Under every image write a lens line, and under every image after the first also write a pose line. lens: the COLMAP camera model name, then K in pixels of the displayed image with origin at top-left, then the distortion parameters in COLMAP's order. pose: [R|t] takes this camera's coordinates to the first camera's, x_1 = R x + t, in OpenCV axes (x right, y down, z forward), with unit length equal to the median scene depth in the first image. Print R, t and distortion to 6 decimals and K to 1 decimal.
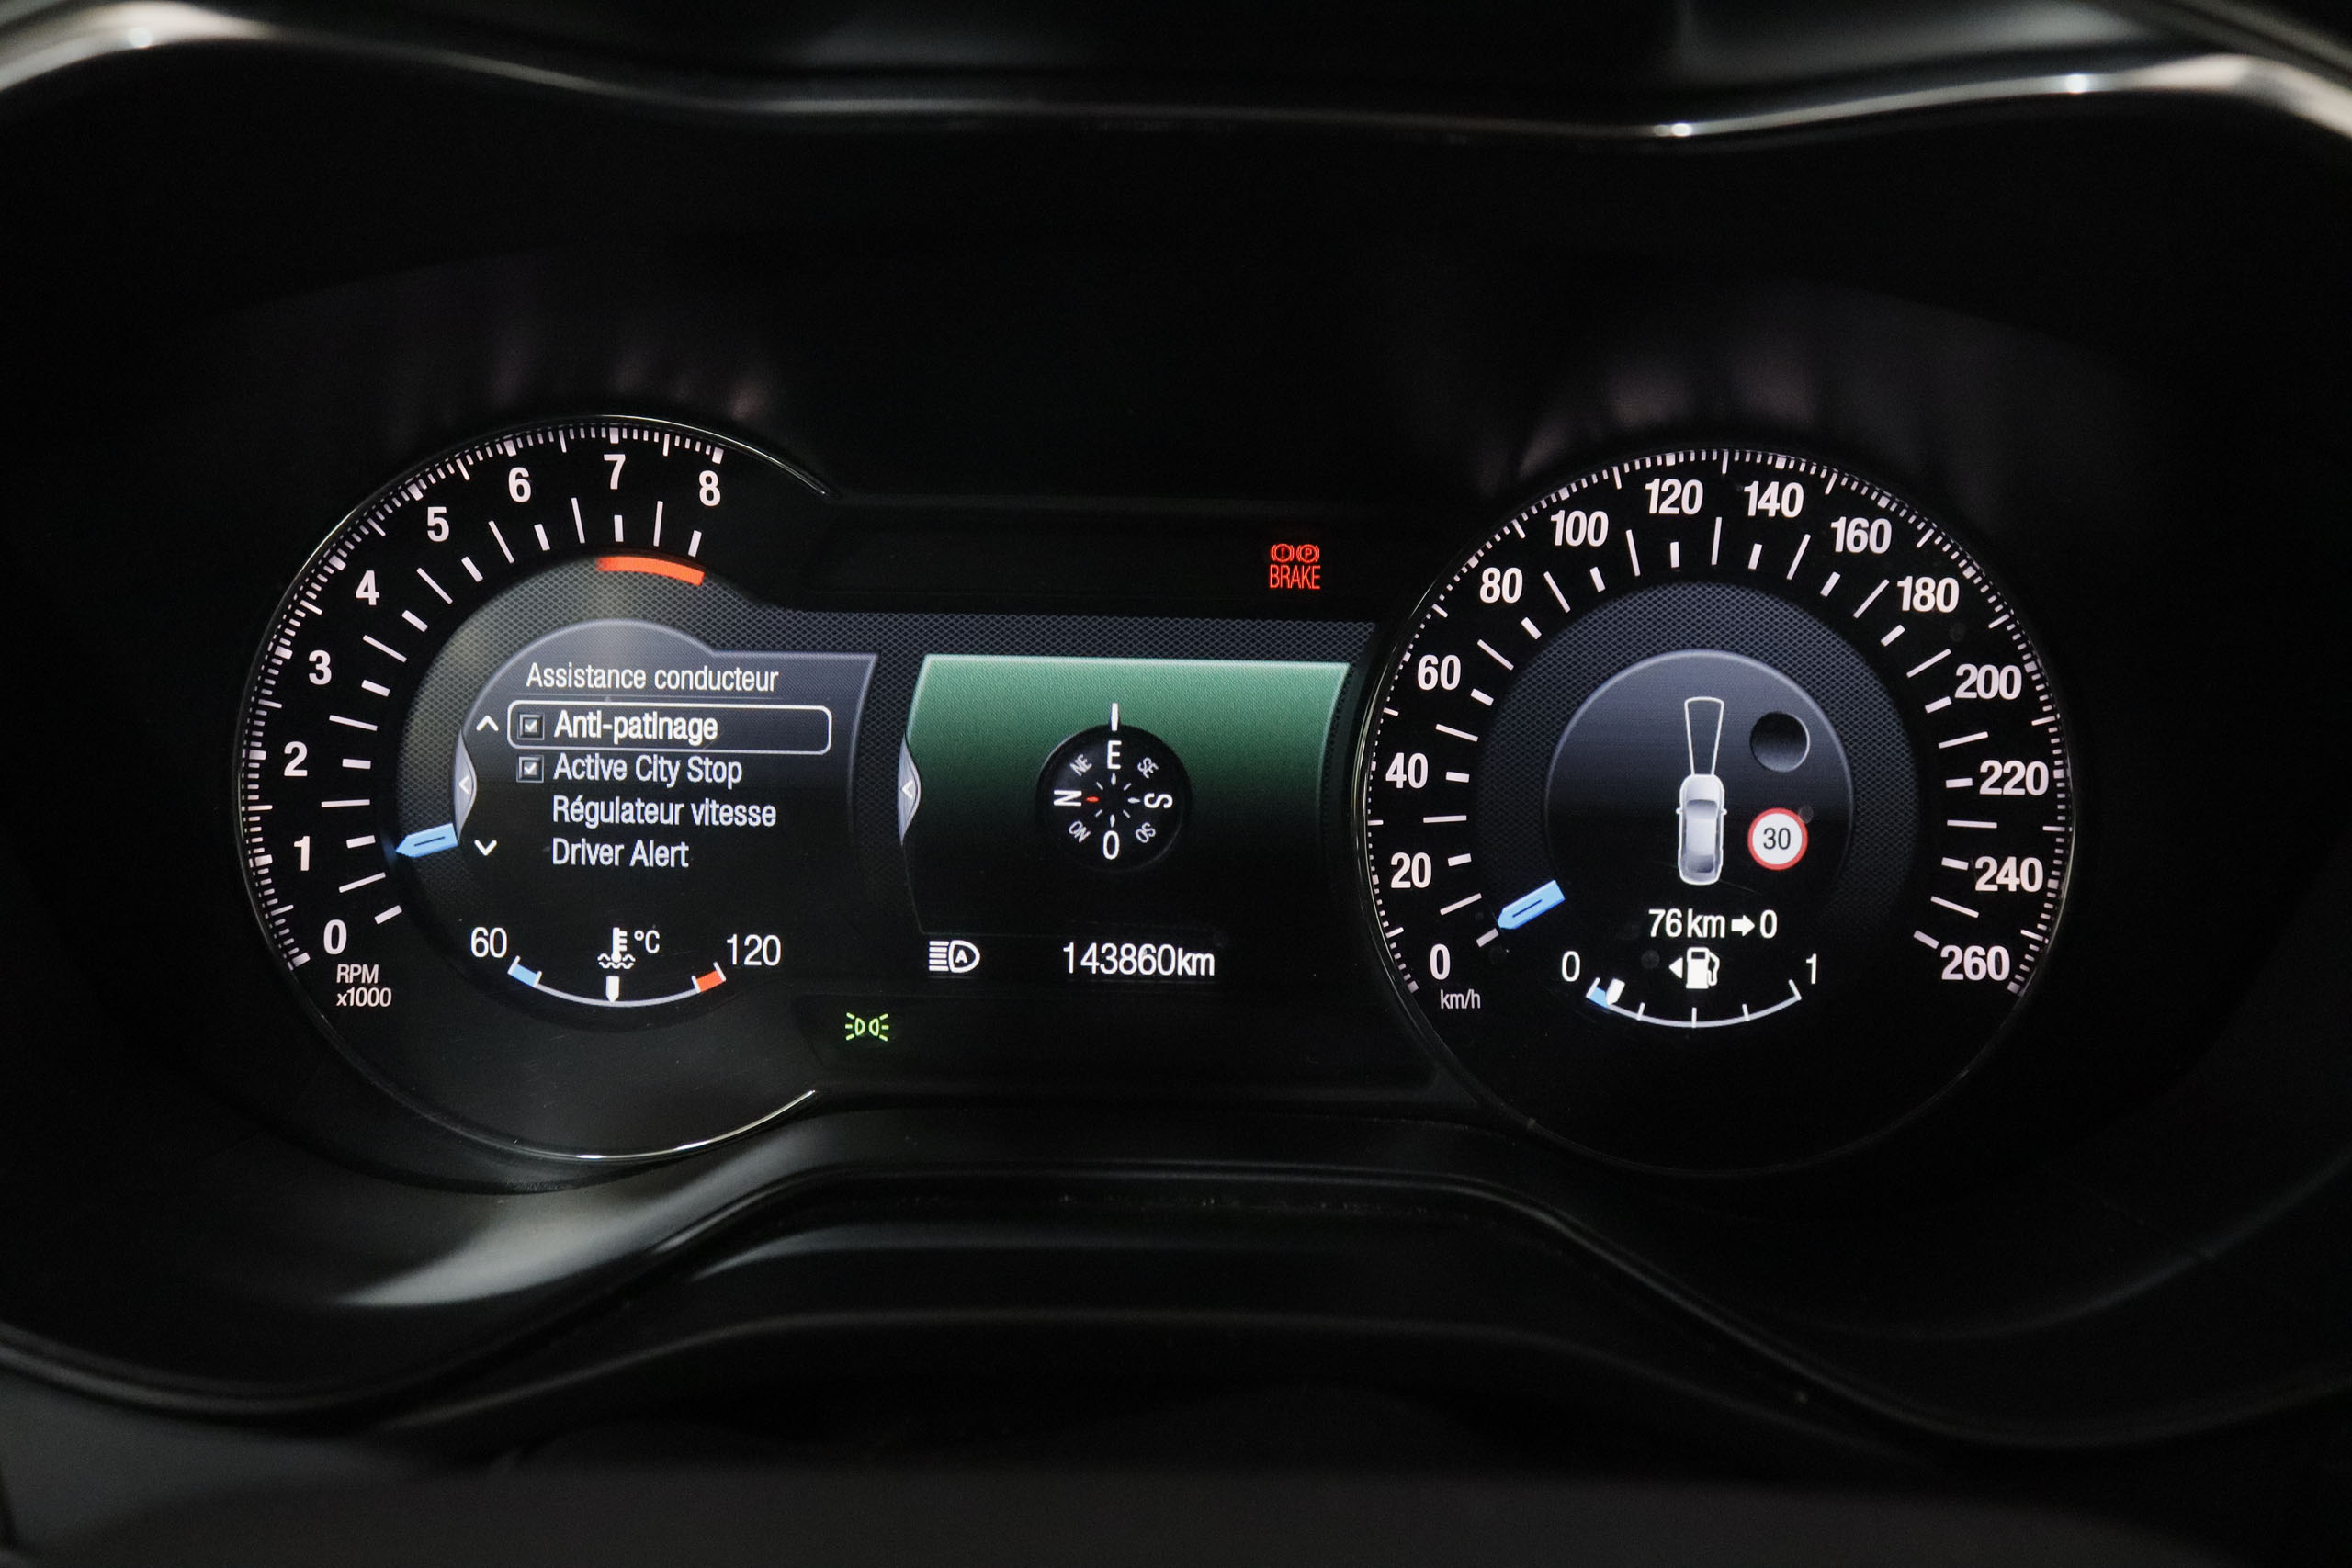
lens RADIAL K [[1869.3, 0, 1220.2], [0, 1869.3, 804.4], [0, 0, 1]] dist [-0.173350, 0.101291]
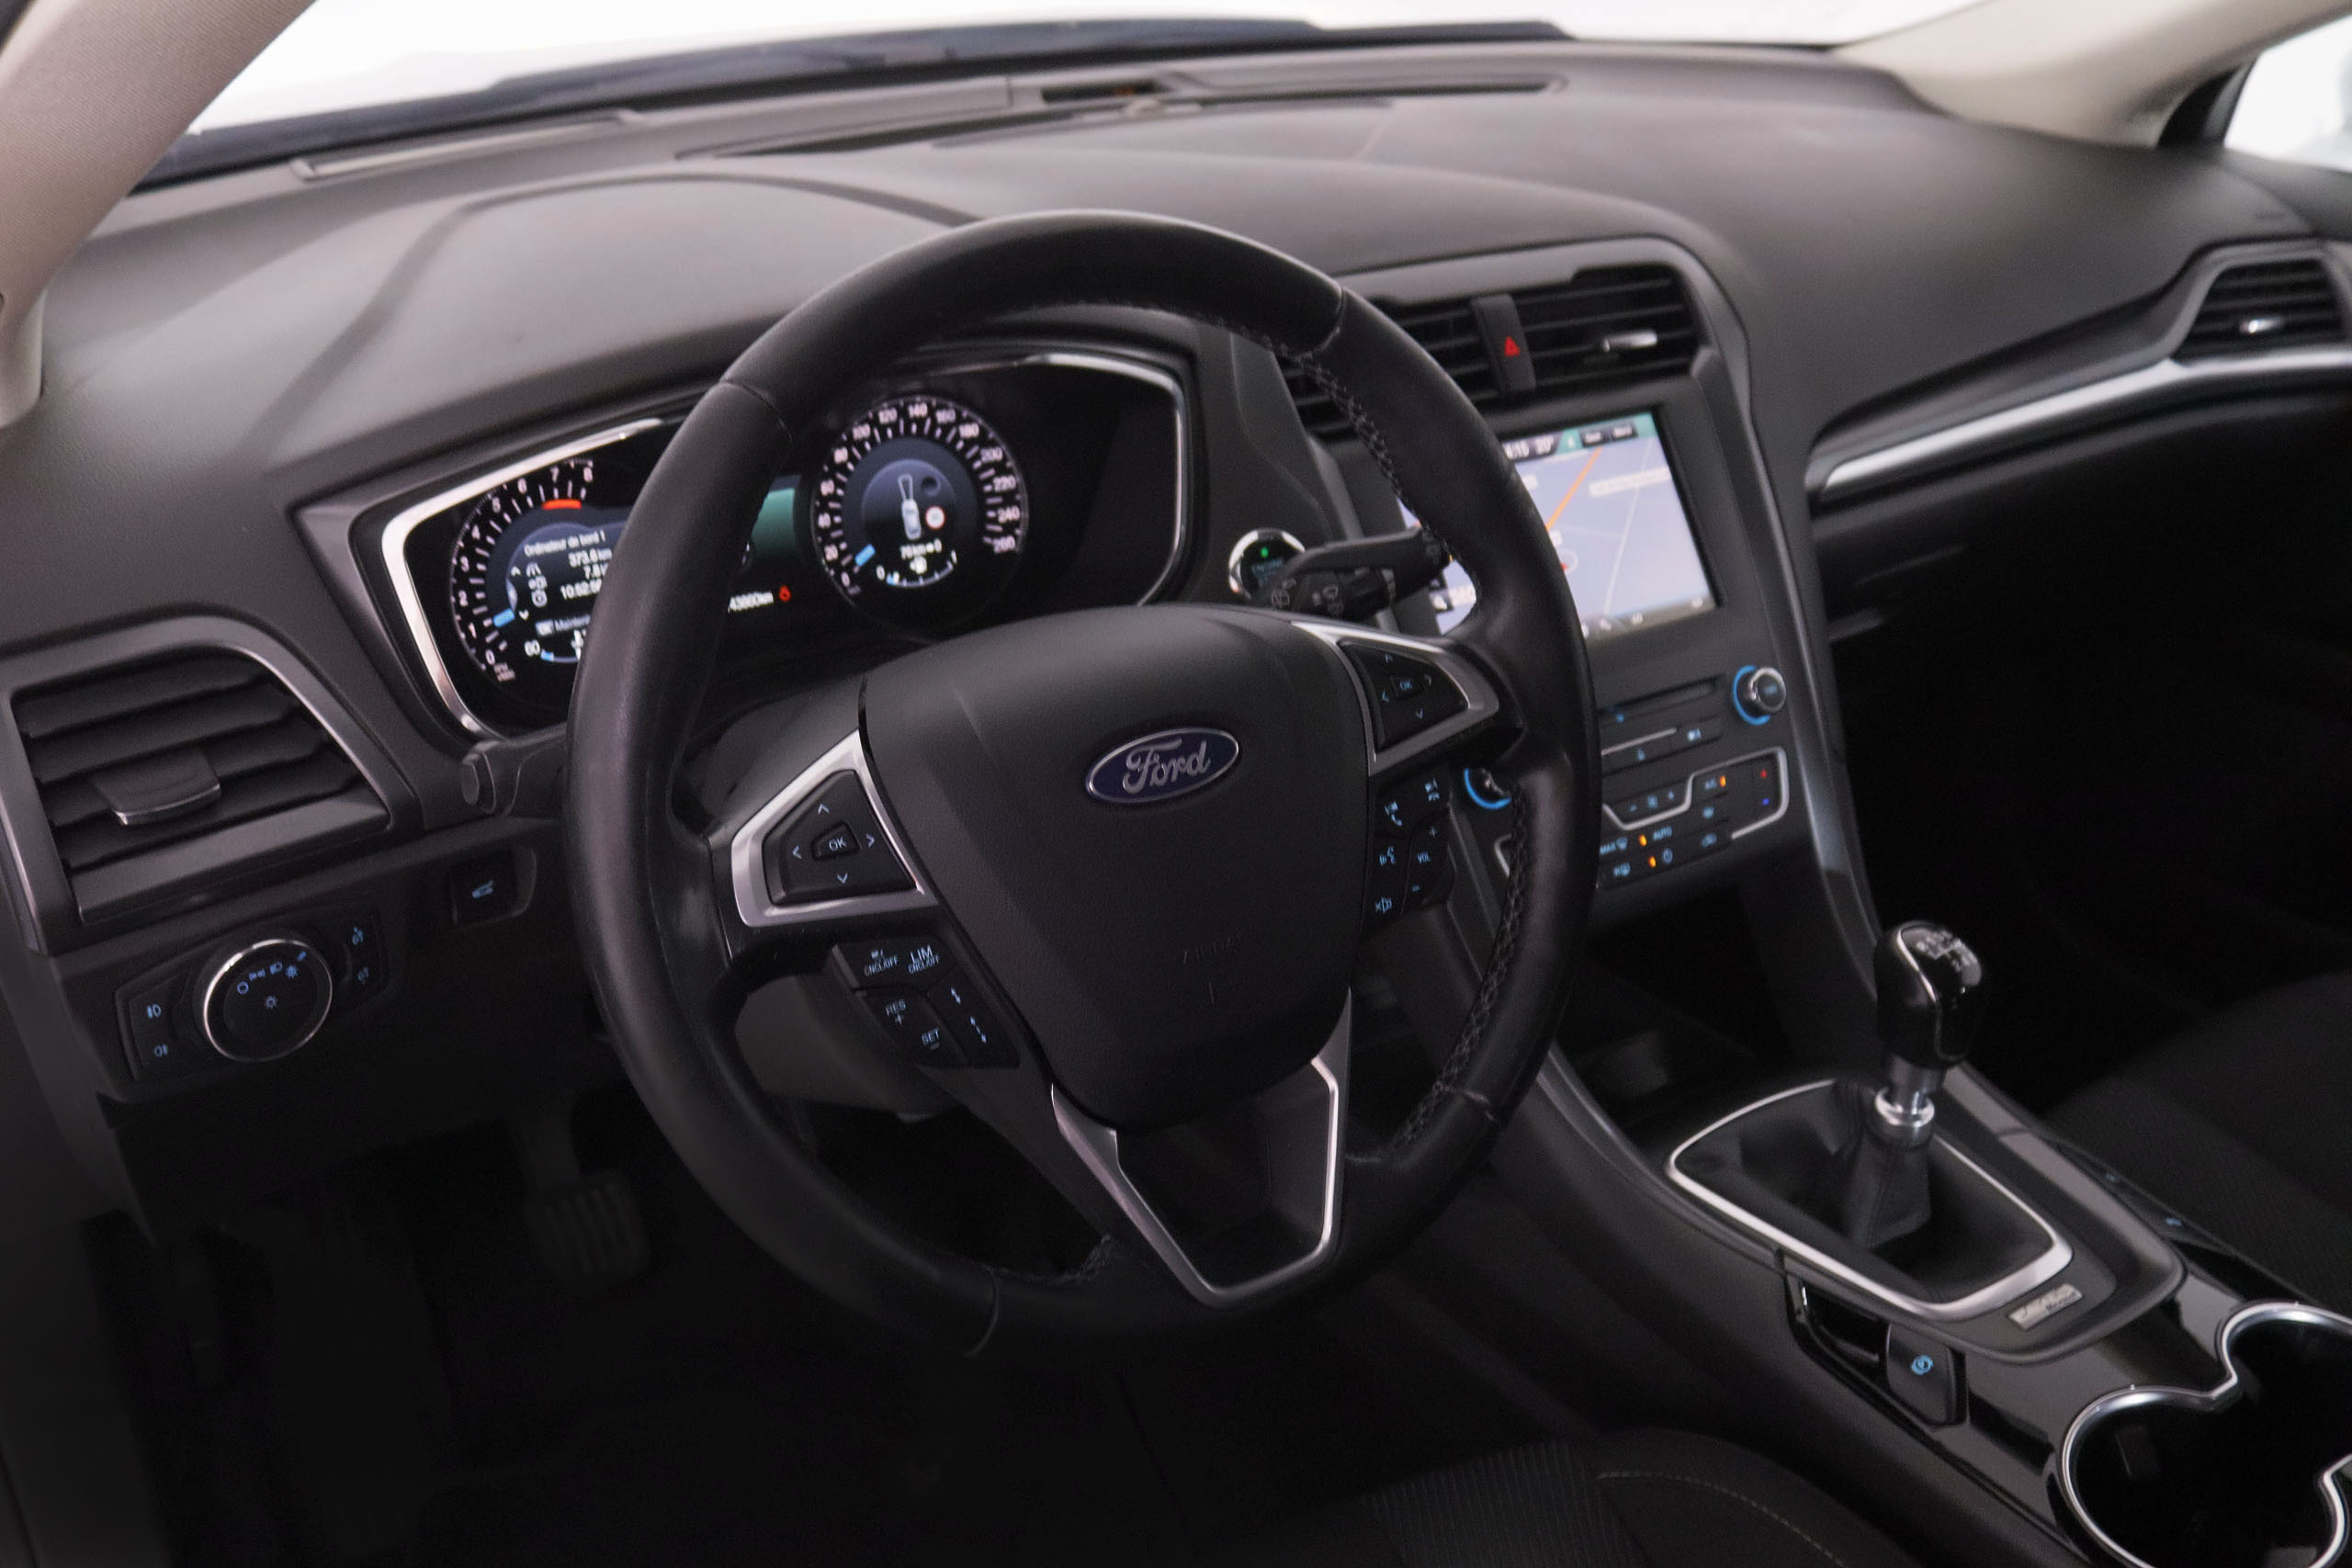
lens RADIAL K [[2124.8, 0, 1176.0], [0, 2124.8, 784.0], [0, 0, 1]] dist [-0.118695, 0.009654]
pose [[0.842648, -0.257378, 0.472971, -1.165690], [0.170998, 0.960807, 0.218195, -0.261417], [-0.510592, -0.102985, 0.853633, -2.304389]]
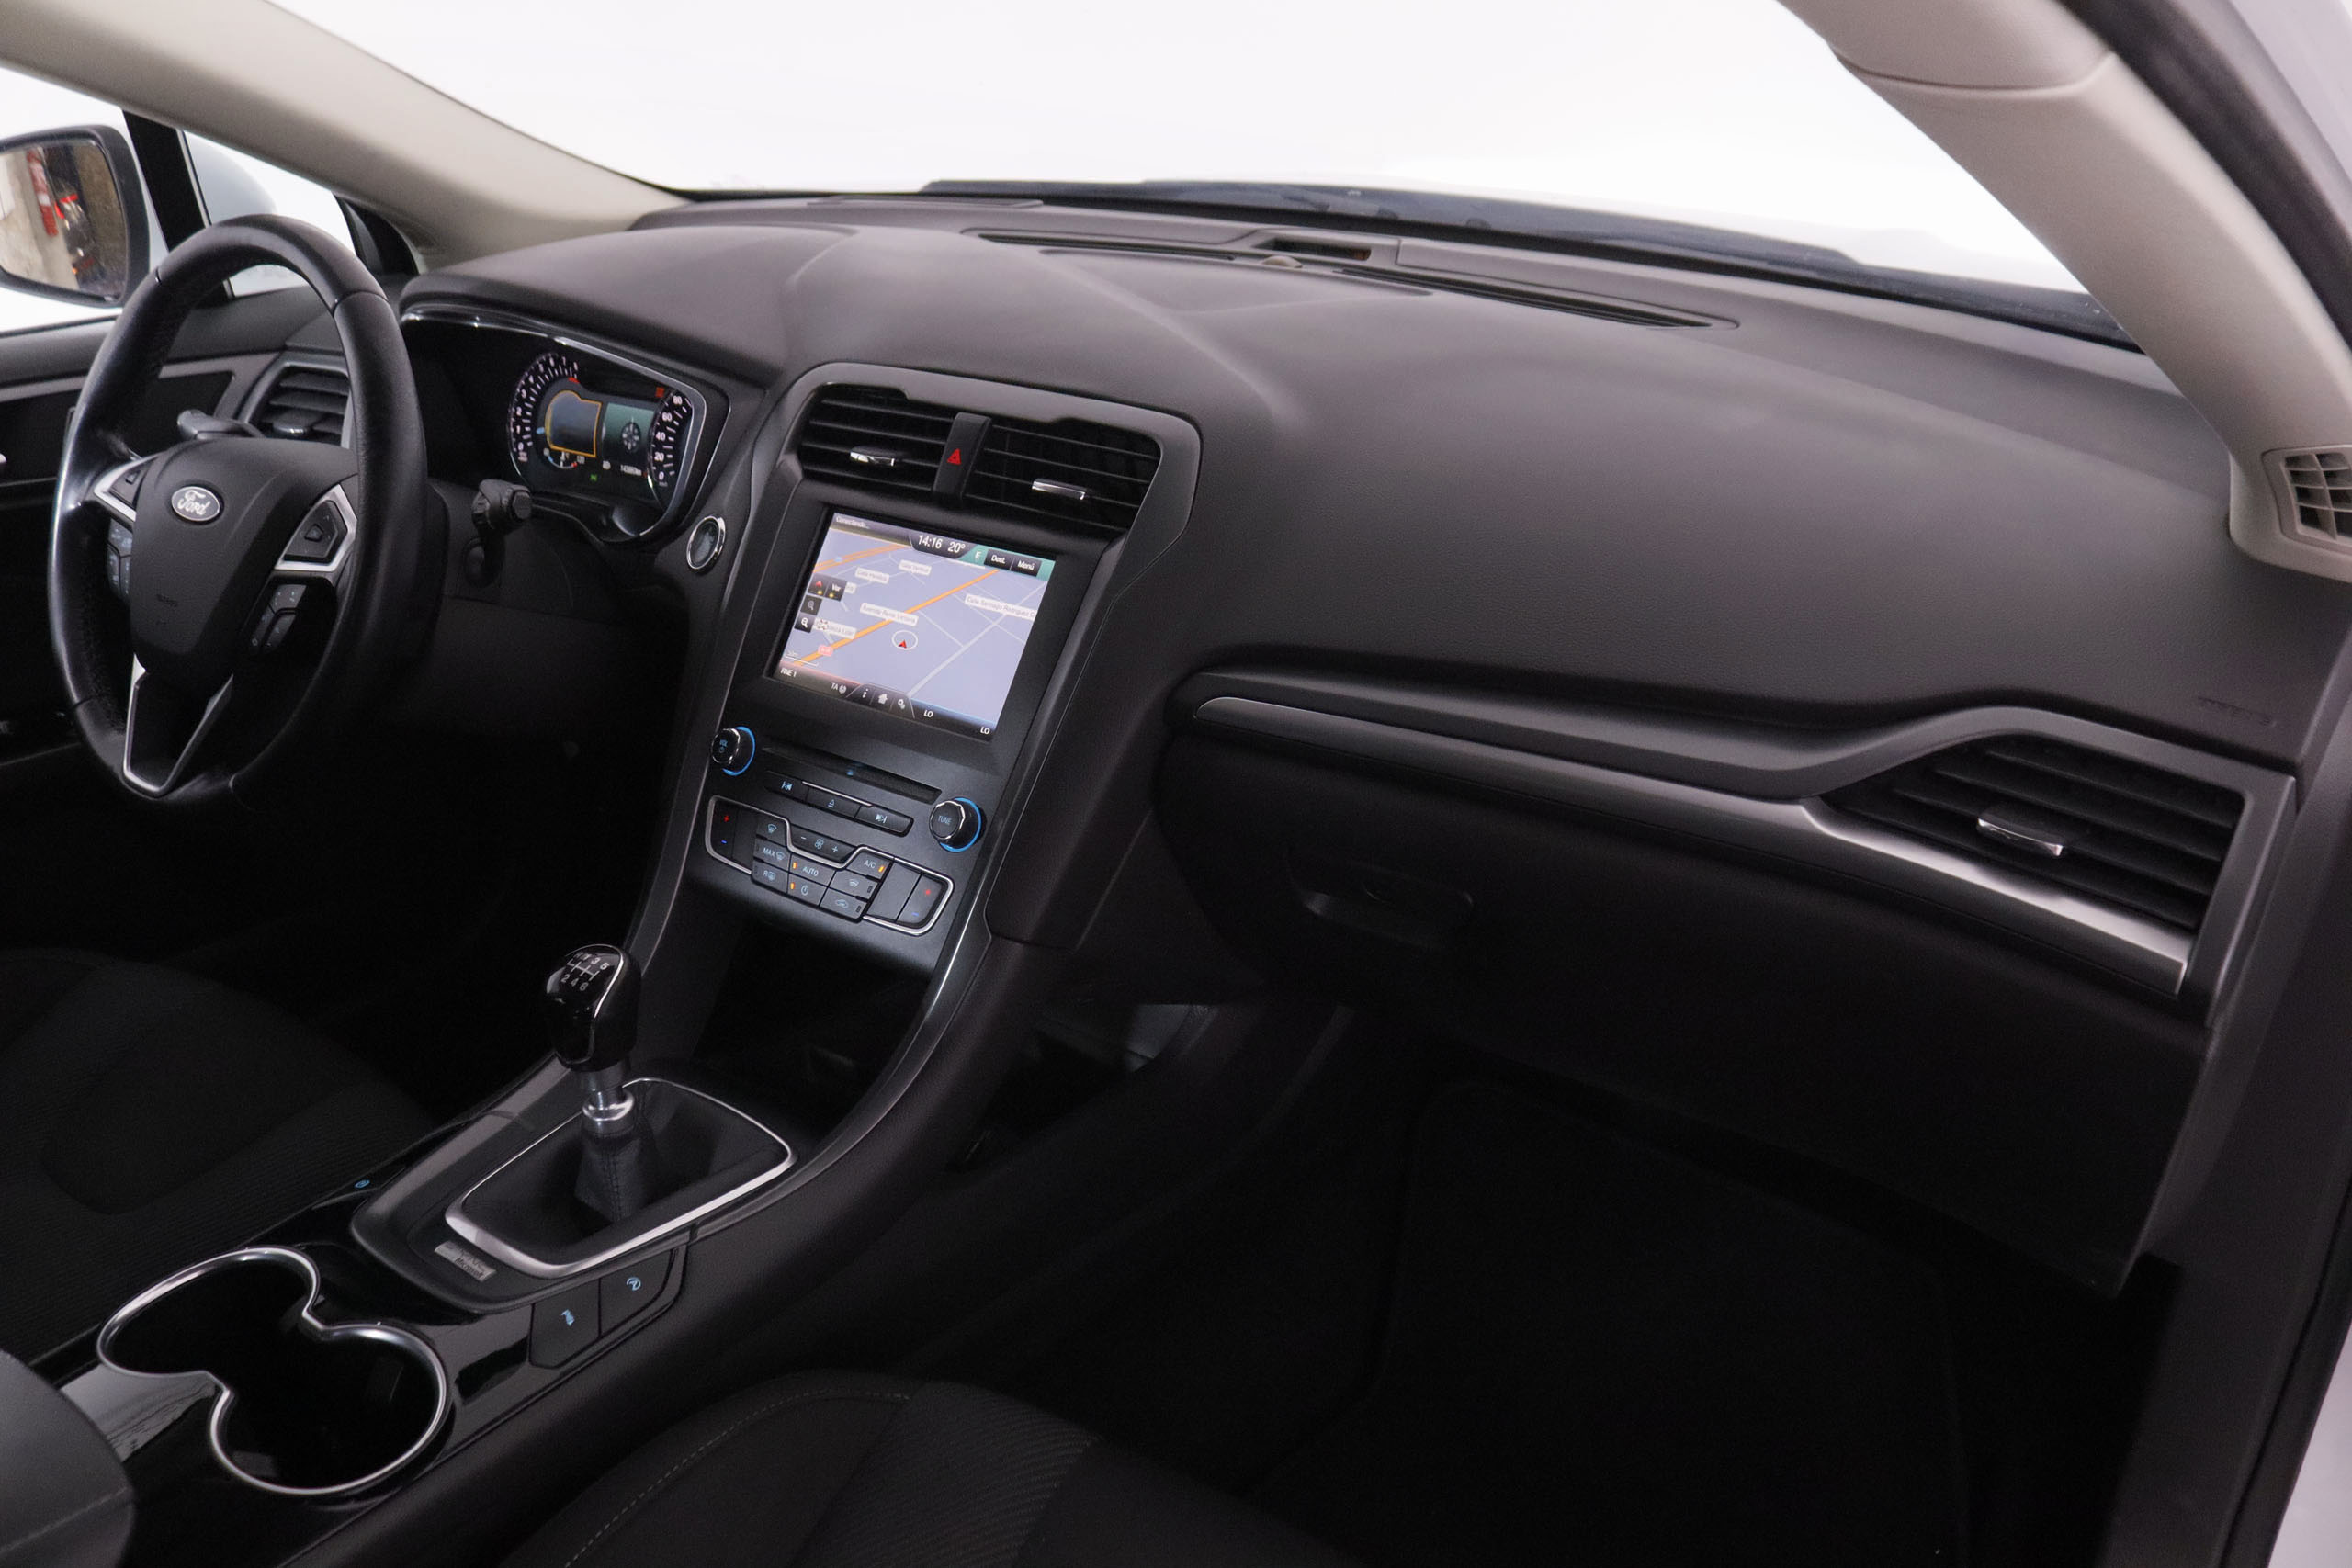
lens RADIAL K [[1869.3, 0, 1220.2], [0, 1869.3, 804.4], [0, 0, 1]] dist [-0.173350, 0.101291]
pose [[0.822326, 0.223409, -0.523324, 4.030495], [-0.156459, 0.973025, 0.169536, -0.121139], [0.547083, -0.057535, 0.835098, -2.261213]]
